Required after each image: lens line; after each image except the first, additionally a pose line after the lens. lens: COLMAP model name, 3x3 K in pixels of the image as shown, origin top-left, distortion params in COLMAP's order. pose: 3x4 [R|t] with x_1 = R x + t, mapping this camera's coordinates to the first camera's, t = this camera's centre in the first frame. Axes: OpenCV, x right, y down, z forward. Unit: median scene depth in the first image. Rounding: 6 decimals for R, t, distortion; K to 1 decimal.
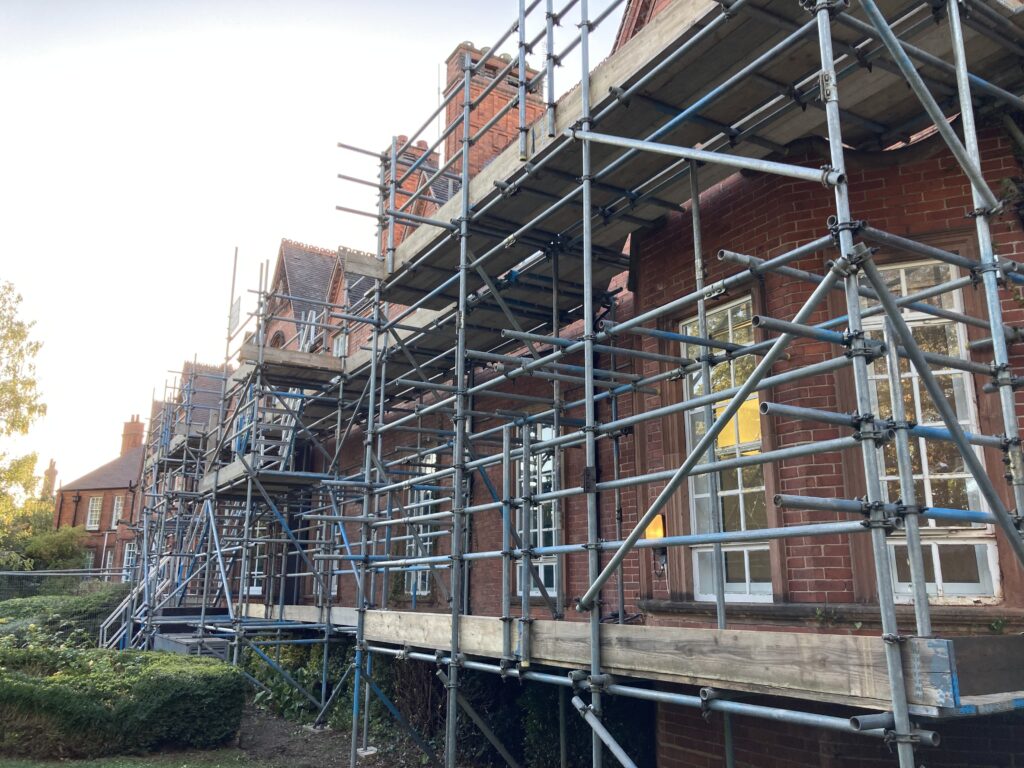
lens RADIAL K [[860.8, 0, 521.7], [0, 860.8, 373.8], [0, 0, 1]] dist [0.006335, 0.005583]
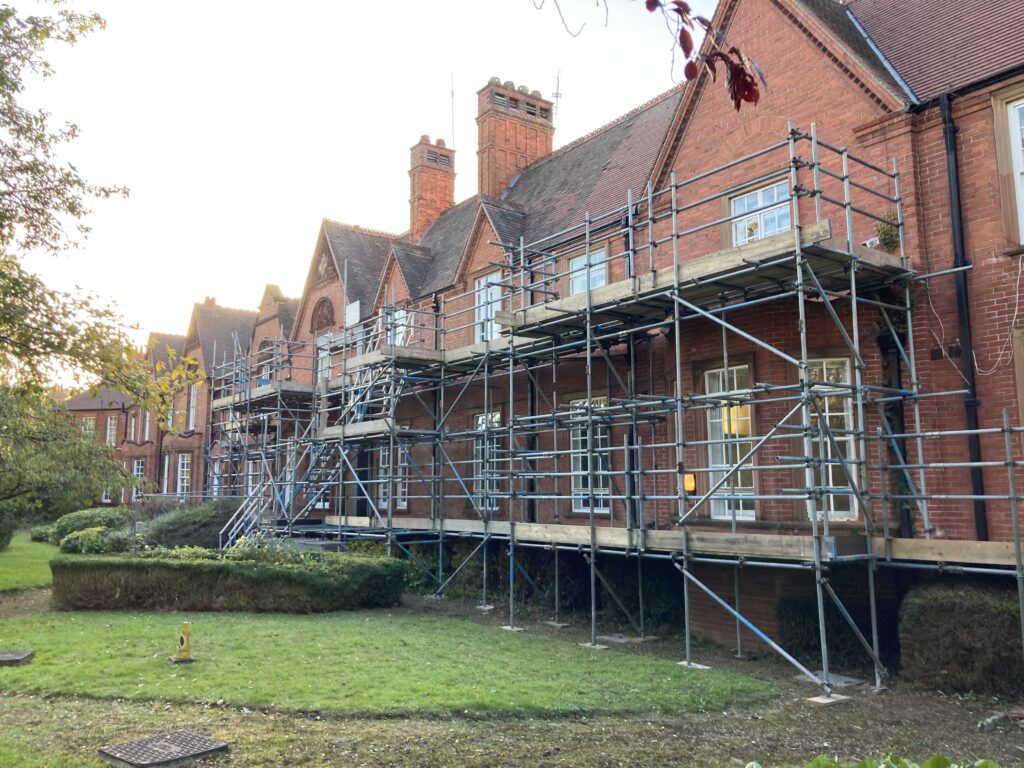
lens RADIAL K [[850.8, 0, 512.0], [0, 850.8, 384.0], [0, 0, 1]] dist [0.005944, -0.011248]
pose [[0.996681, 0.002903, 0.081359, -0.498907], [-0.012491, 0.992983, 0.117593, -0.319418], [-0.080447, -0.118219, 0.989723, -1.024803]]
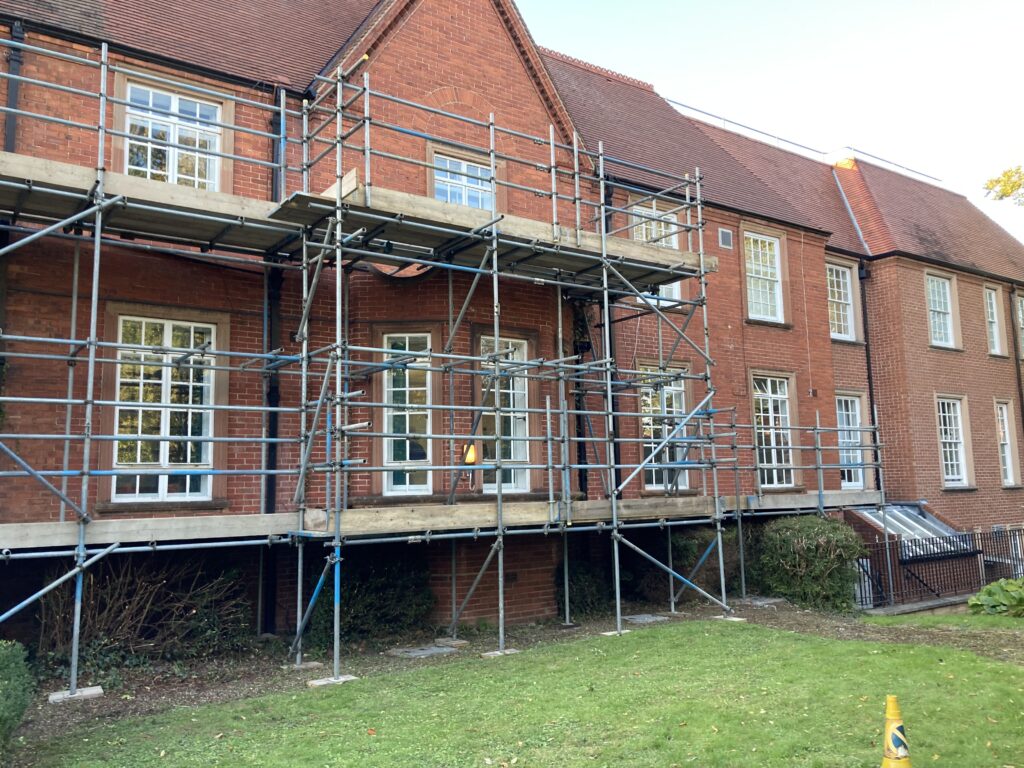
lens RADIAL K [[860.9, 0, 512.5], [0, 860.9, 343.7], [0, 0, 1]] dist [0.010432, 0.004893]
pose [[-0.101696, 0.139784, 0.984946, -1.986093], [-0.238069, 0.957891, -0.160525, 0.292462], [-0.965910, -0.250809, -0.064135, 1.369461]]
